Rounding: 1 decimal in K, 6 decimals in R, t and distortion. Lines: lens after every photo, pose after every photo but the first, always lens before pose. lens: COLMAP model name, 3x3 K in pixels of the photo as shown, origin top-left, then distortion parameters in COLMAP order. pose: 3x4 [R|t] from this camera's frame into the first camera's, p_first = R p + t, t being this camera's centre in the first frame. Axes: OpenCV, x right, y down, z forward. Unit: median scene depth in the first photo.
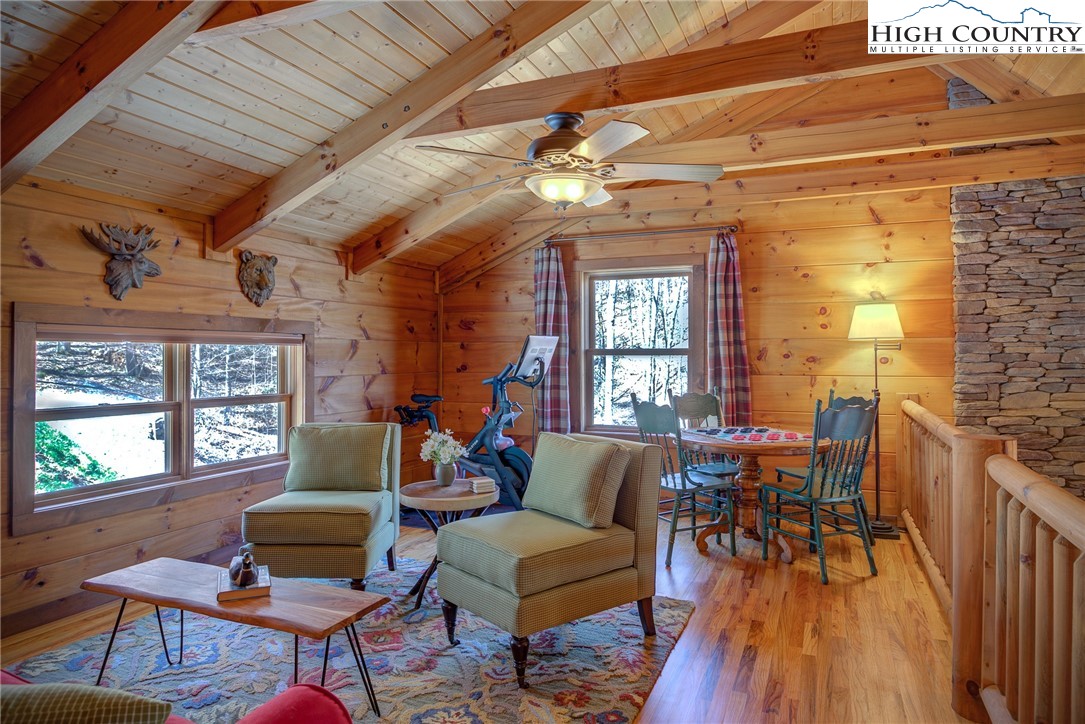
lens RADIAL K [[695.0, 0, 542.5], [0, 695.0, 362.0], [0, 0, 1]] dist [0.001336, -0.000218]
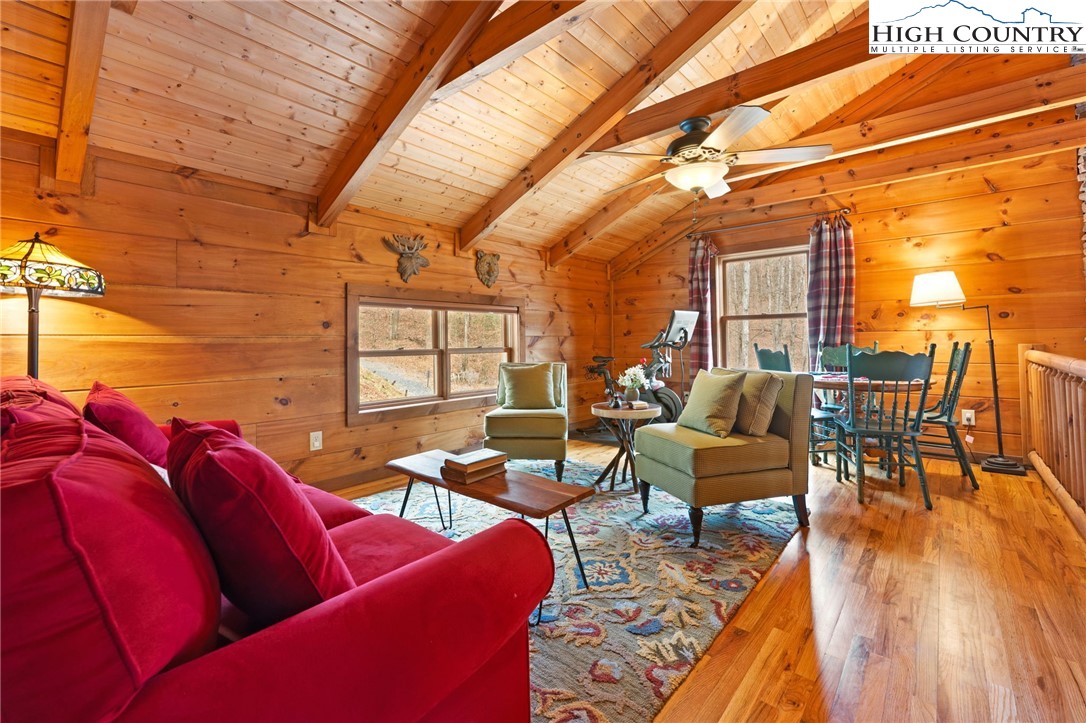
lens RADIAL K [[462.7, 0, 550.3], [0, 462.7, 345.2], [0, 0, 1]] dist [-0.000196, -0.000185]
pose [[0.952001, -0.011925, -0.305863, 0.029212], [0.004048, 0.999644, -0.026373, 0.077567], [0.306069, 0.023869, 0.951710, 0.086040]]
